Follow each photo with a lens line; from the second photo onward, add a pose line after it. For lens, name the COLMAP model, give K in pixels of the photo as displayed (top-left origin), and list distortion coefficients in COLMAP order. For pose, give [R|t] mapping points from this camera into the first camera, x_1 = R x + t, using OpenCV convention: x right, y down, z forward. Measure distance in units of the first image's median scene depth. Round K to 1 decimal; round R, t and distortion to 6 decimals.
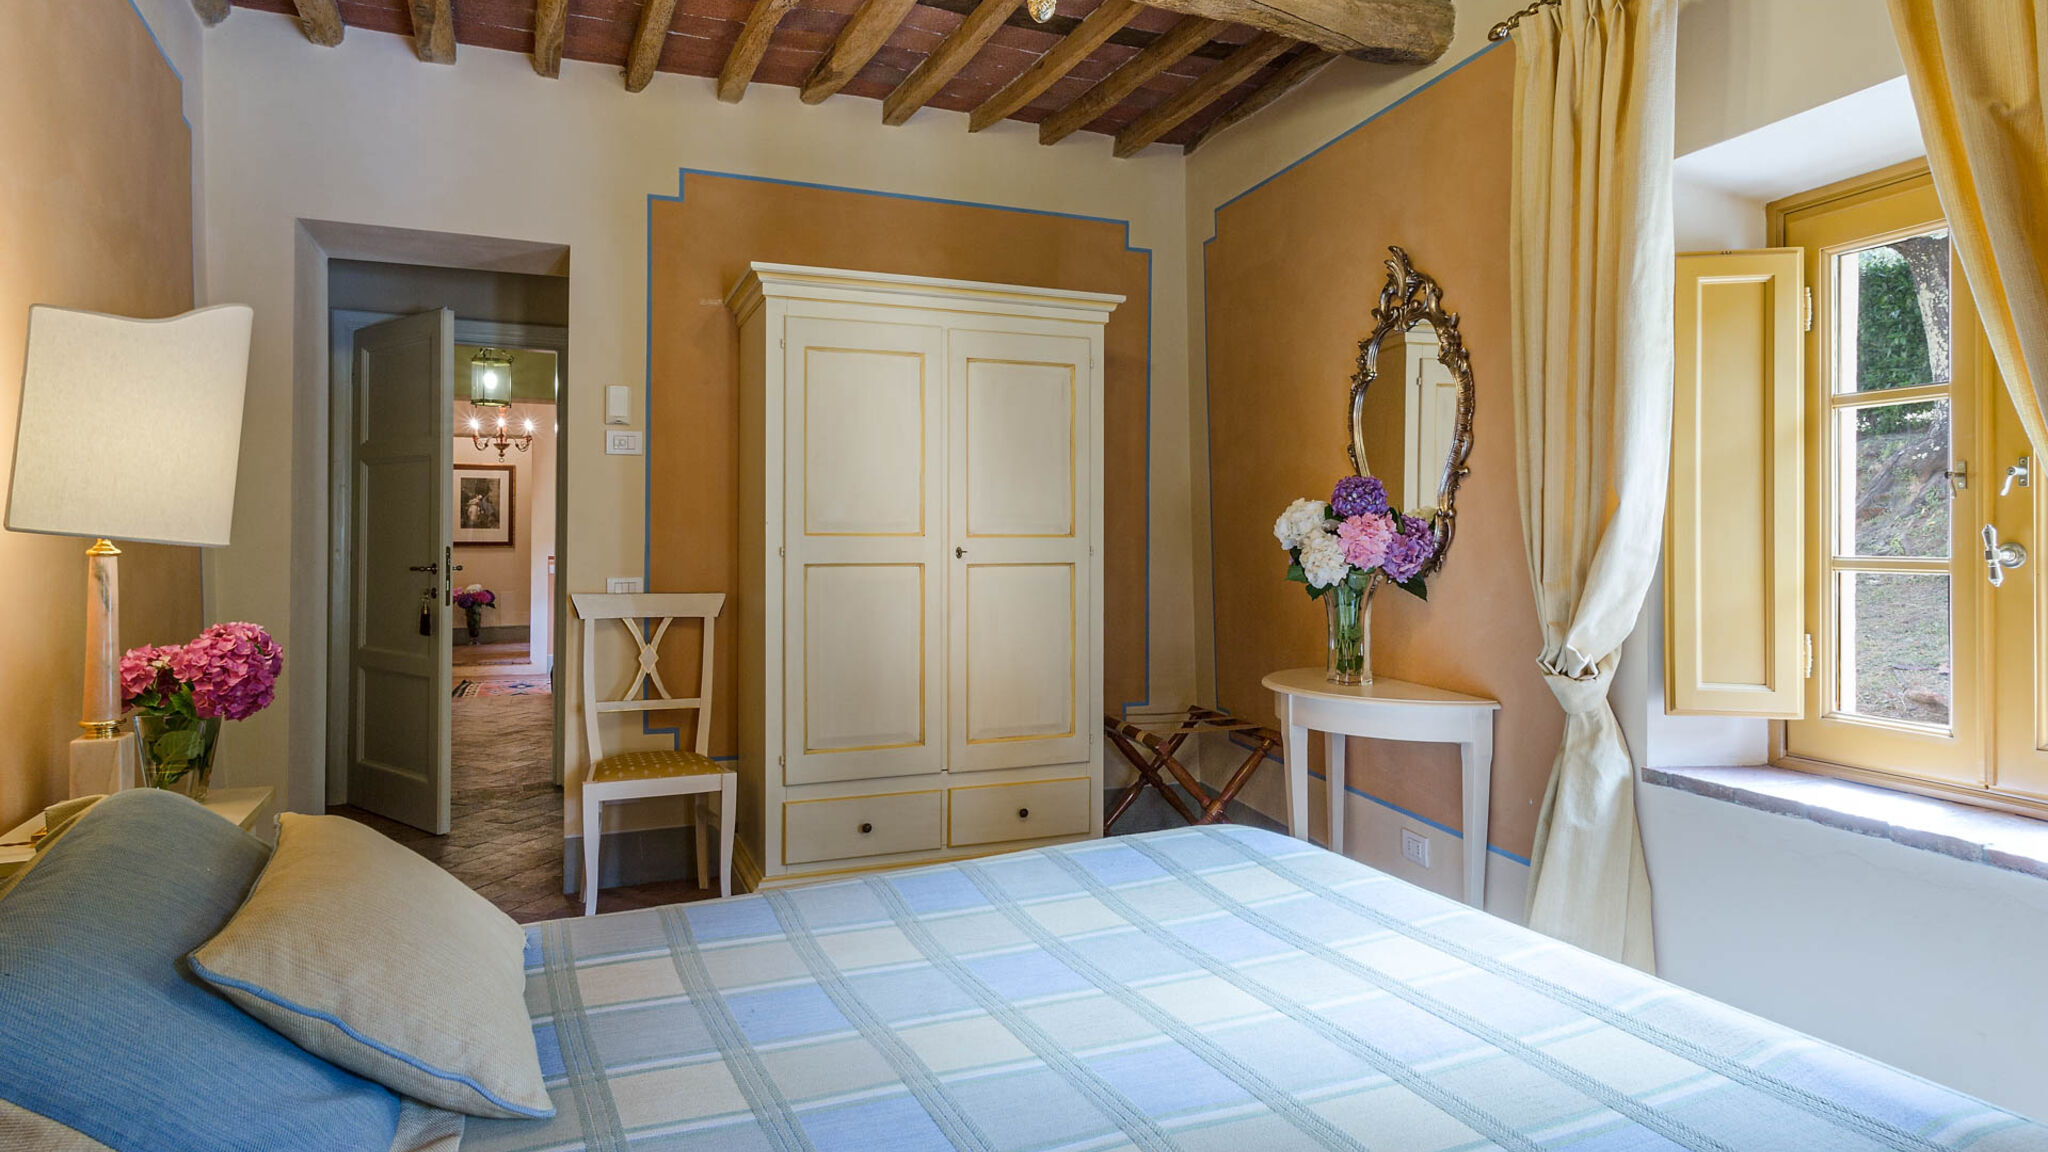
lens RADIAL K [[1105.3, 0, 1023.7], [0, 1105.3, 528.3], [0, 0, 1]] dist [-0.001855, -0.000580]
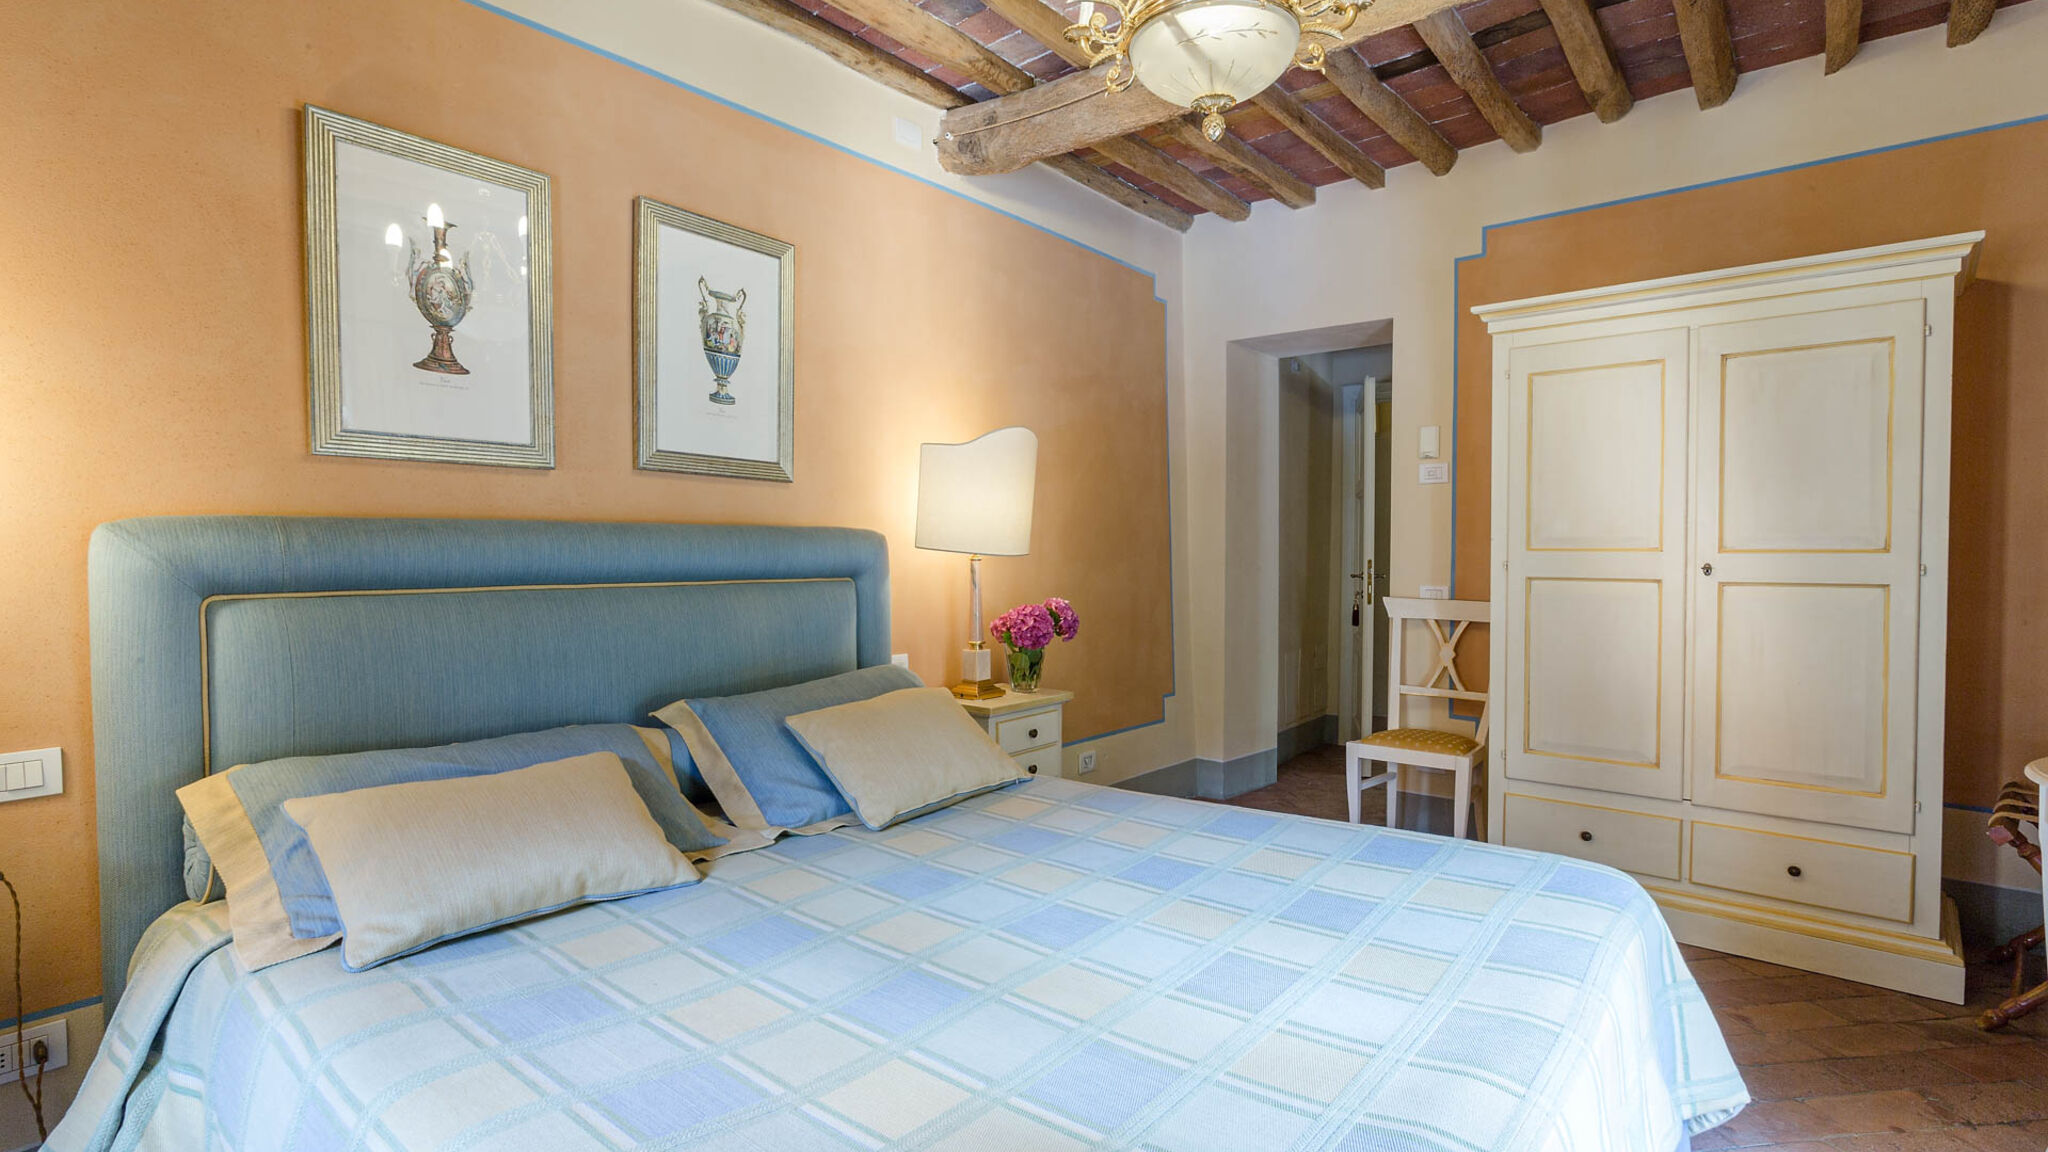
lens RADIAL K [[965.7, 0, 1024.0], [0, 965.7, 576.0], [0, 0, 1]] dist [0.002375, 0.000456]
pose [[0.477858, 0.023301, -0.878128, 0.372972], [0.004551, 0.999569, 0.029000, 0.001601], [0.878425, -0.017855, 0.477546, 0.113751]]
